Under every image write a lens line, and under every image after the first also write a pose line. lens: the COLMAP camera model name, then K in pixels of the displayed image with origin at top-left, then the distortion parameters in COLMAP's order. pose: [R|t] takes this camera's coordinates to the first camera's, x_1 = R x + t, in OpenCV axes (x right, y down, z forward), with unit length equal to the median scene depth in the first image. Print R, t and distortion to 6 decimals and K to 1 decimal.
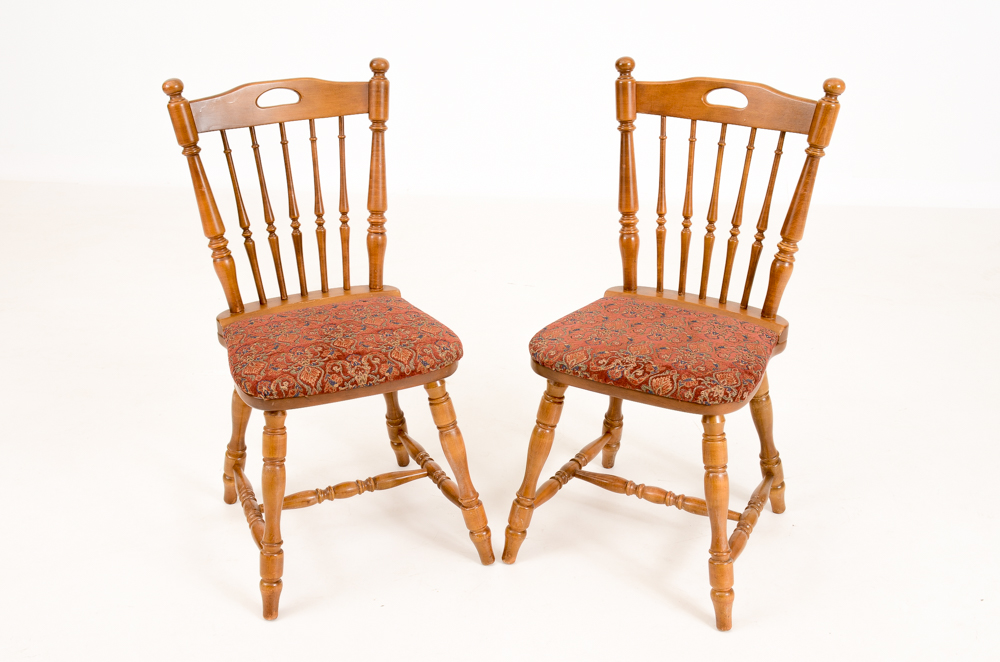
lens RADIAL K [[1260.0, 0, 500.0], [0, 1260.0, 331.0], [0, 0, 1]] dist [-0.001161, -0.005312]
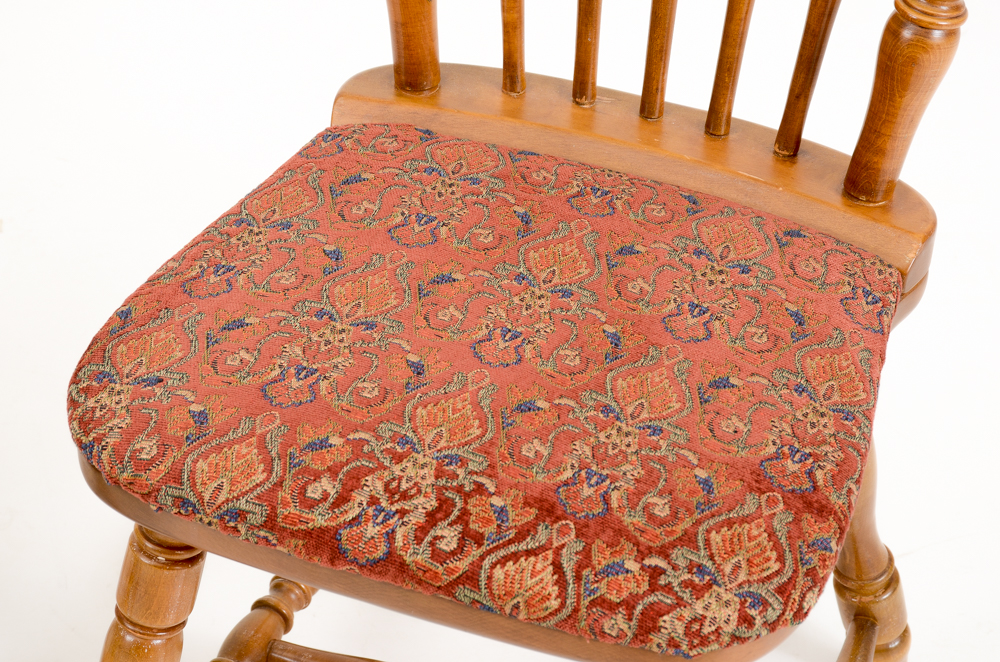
lens RADIAL K [[2718.8, 0, 500.0], [0, 2718.8, 331.0], [0, 0, 1]] dist [0.595564, -0.398946]
pose [[0.992954, -0.061941, 0.101019, 0.061164], [0.031163, 0.958995, 0.281705, -0.186864], [-0.114326, -0.276572, 0.954169, 0.405316]]
